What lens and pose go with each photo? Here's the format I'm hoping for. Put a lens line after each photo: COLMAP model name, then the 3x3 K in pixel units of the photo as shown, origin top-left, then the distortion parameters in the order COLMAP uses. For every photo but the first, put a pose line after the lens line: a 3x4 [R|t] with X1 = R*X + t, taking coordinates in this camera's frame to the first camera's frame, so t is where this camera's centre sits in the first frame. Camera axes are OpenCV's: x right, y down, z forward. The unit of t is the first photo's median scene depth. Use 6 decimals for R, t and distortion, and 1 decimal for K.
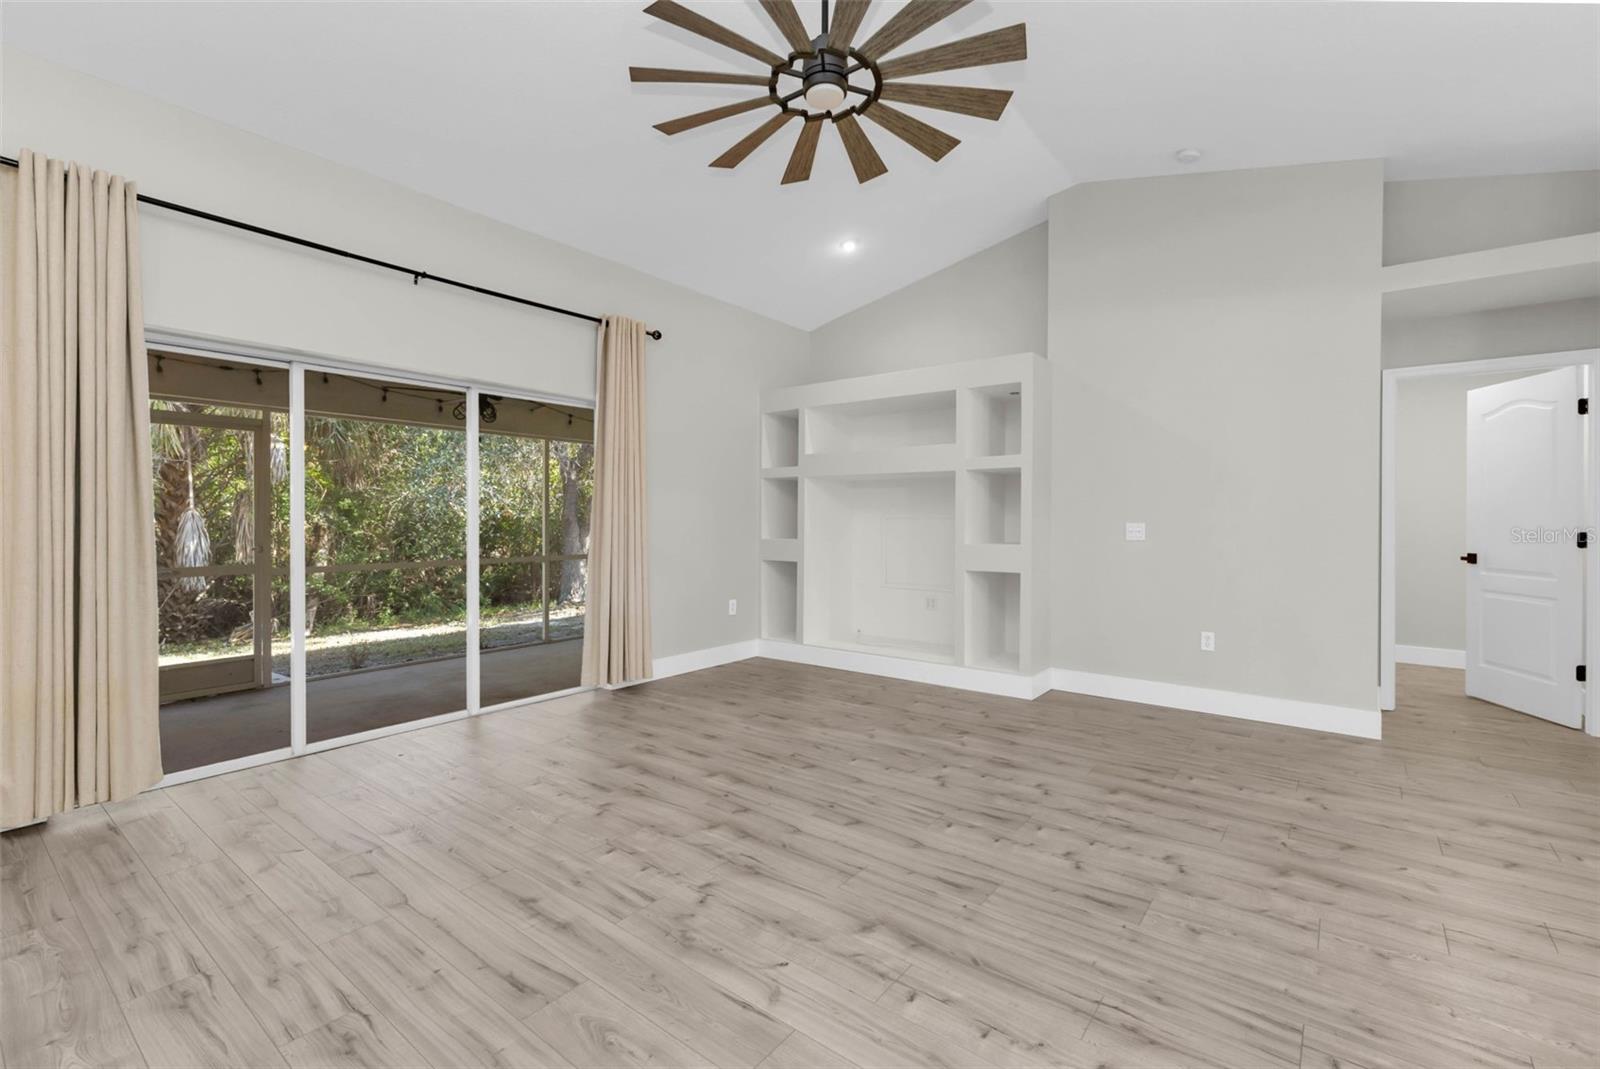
lens RADIAL K [[700.3, 0, 799.1], [0, 700.3, 525.0], [0, 0, 1]] dist [0.010048, -0.001186]
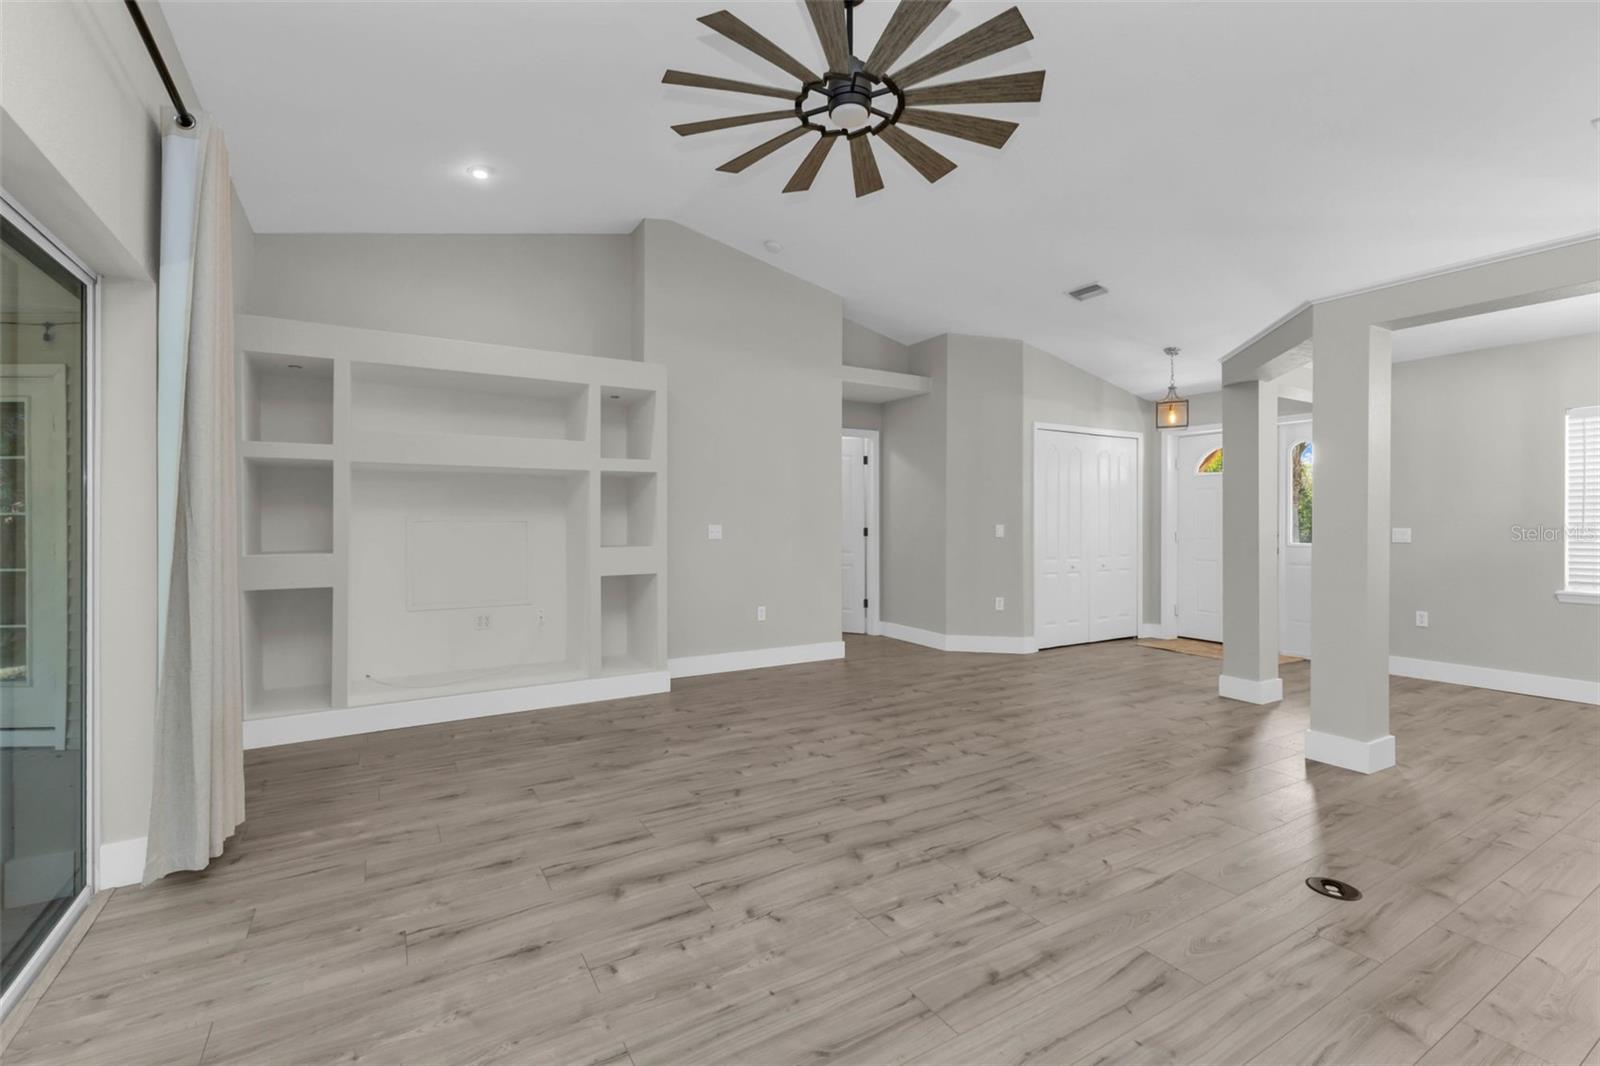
lens RADIAL K [[700.3, 0, 800.7], [0, 700.3, 526.2], [0, 0, 1]] dist [0.010048, -0.001186]
pose [[0.358428, -0.009304, 0.933511, -0.922927], [0.009773, 0.999933, 0.006214, -0.009896], [-0.933506, 0.006896, 0.358495, 0.673158]]
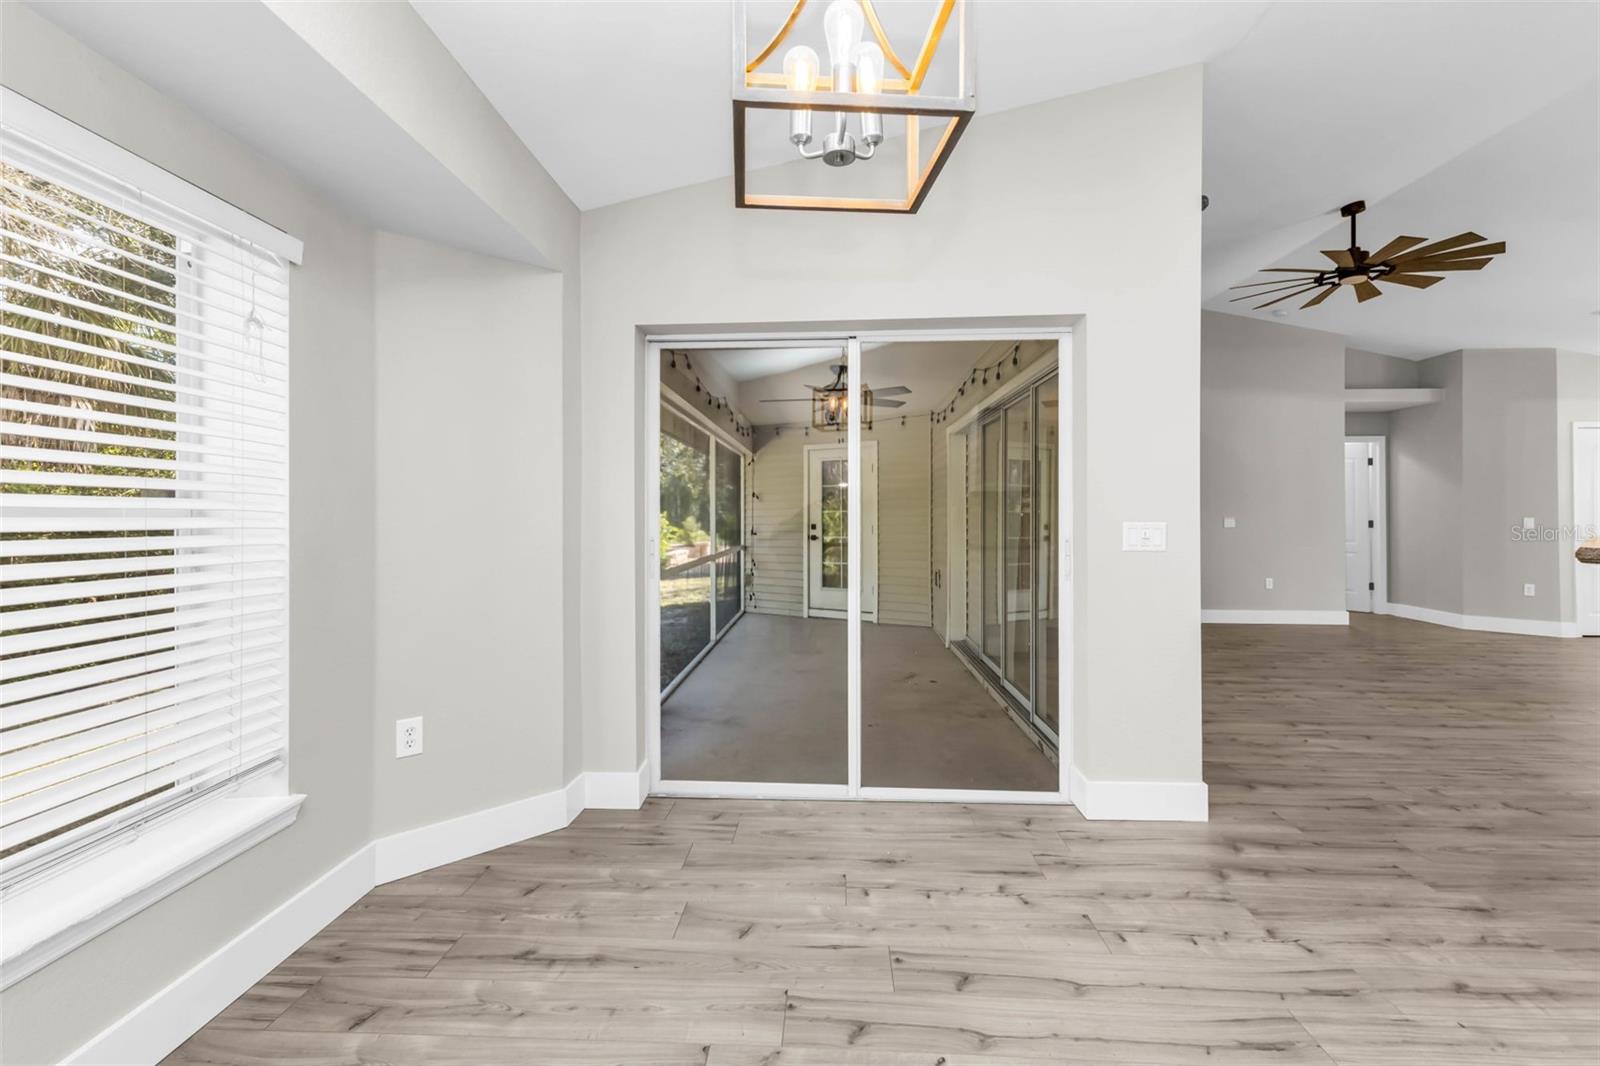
lens RADIAL K [[700.3, 0, 800.0], [0, 700.3, 518.0], [0, 0, 1]] dist [0.010048, -0.001186]
pose [[0.819620, -0.006410, 0.572871, -2.091306], [0.011341, 0.999923, -0.005038, -0.007626], [-0.572795, 0.010626, 0.819630, 0.321289]]
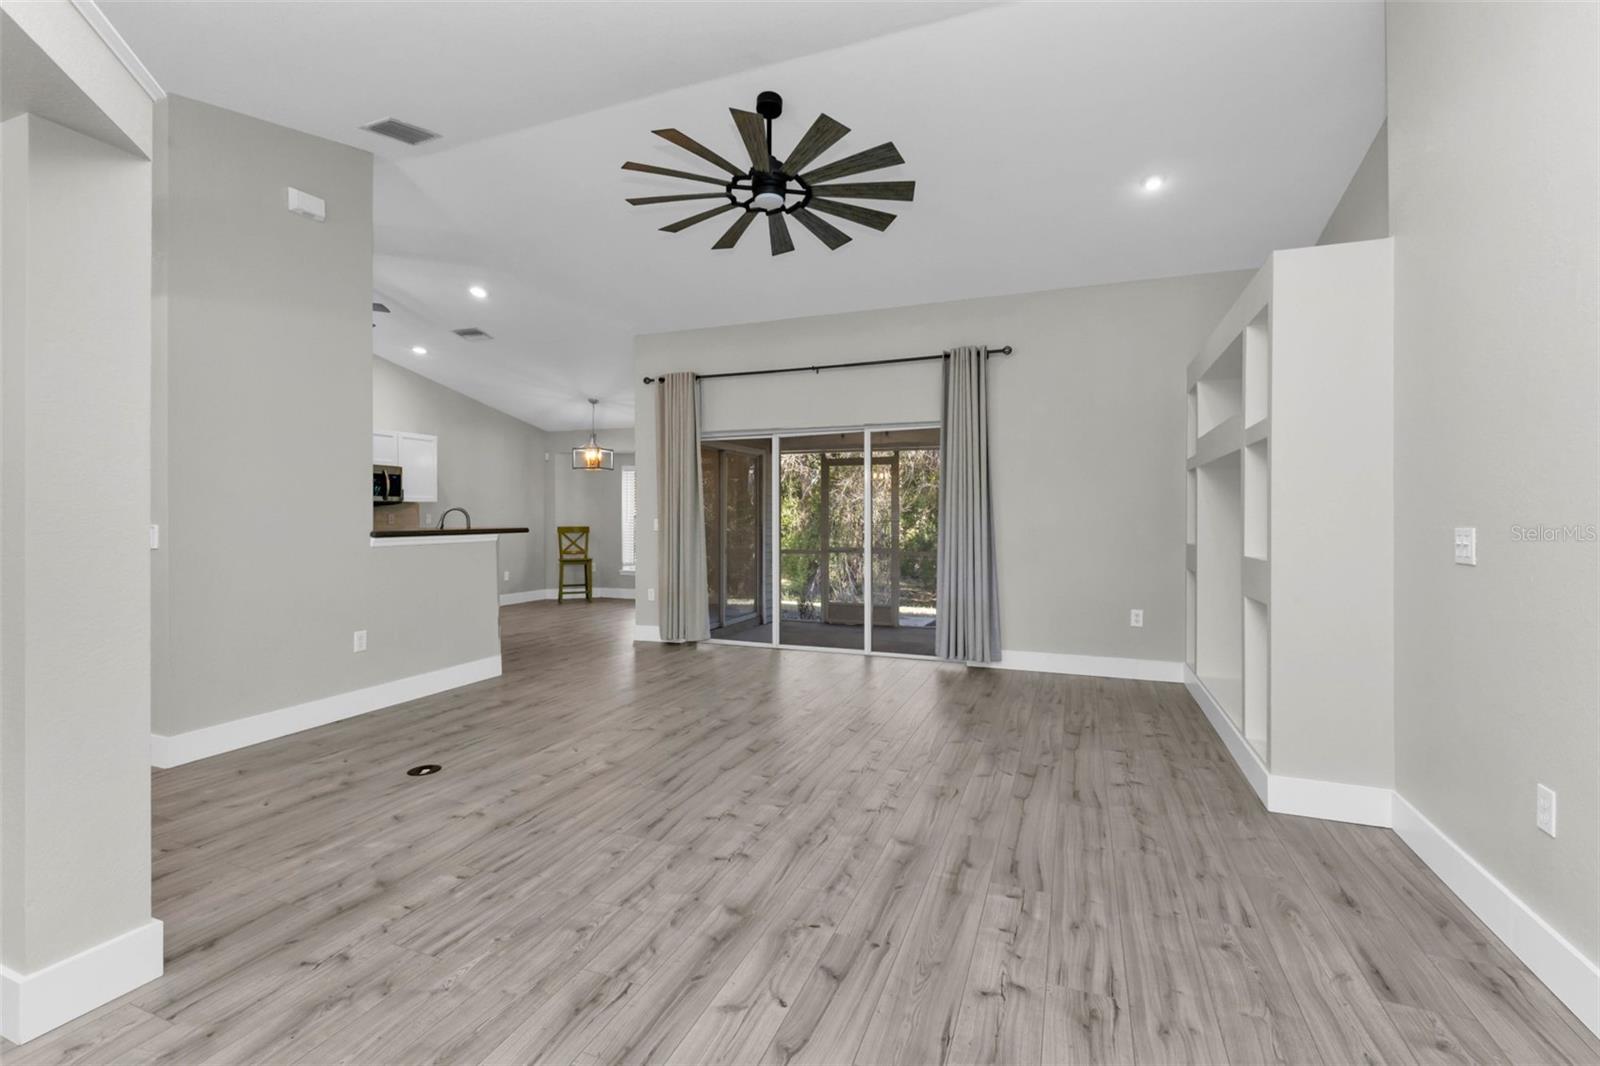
lens RADIAL K [[700.3, 0, 802.6], [0, 700.3, 518.2], [0, 0, 1]] dist [0.010048, -0.001186]
pose [[0.283268, -0.001594, -0.959040, 1.272730], [-0.008508, 0.999955, -0.004175, -0.005462], [0.959003, 0.009342, 0.283242, 0.665502]]
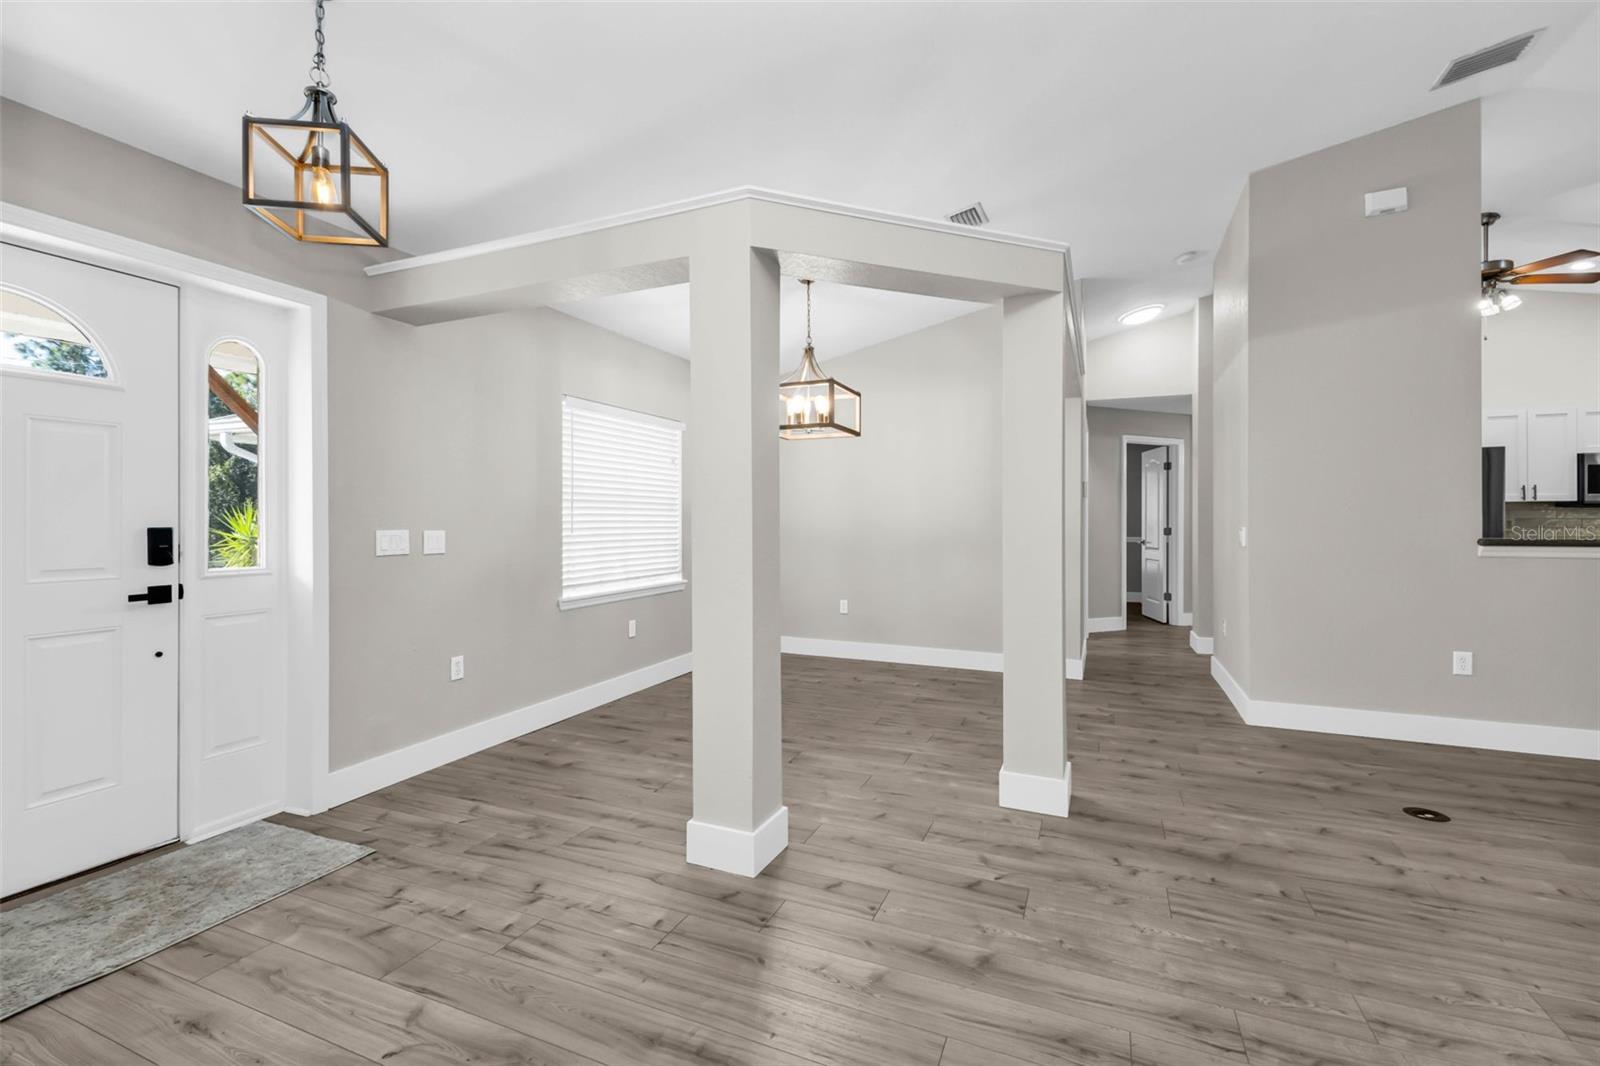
lens RADIAL K [[700.3, 0, 798.0], [0, 700.3, 524.2], [0, 0, 1]] dist [0.010048, -0.001186]
pose [[-0.967920, -0.004955, -0.251210, 1.109175], [-0.009486, 0.999813, 0.016829, -0.011335], [0.251080, 0.018672, -0.967786, 1.130531]]
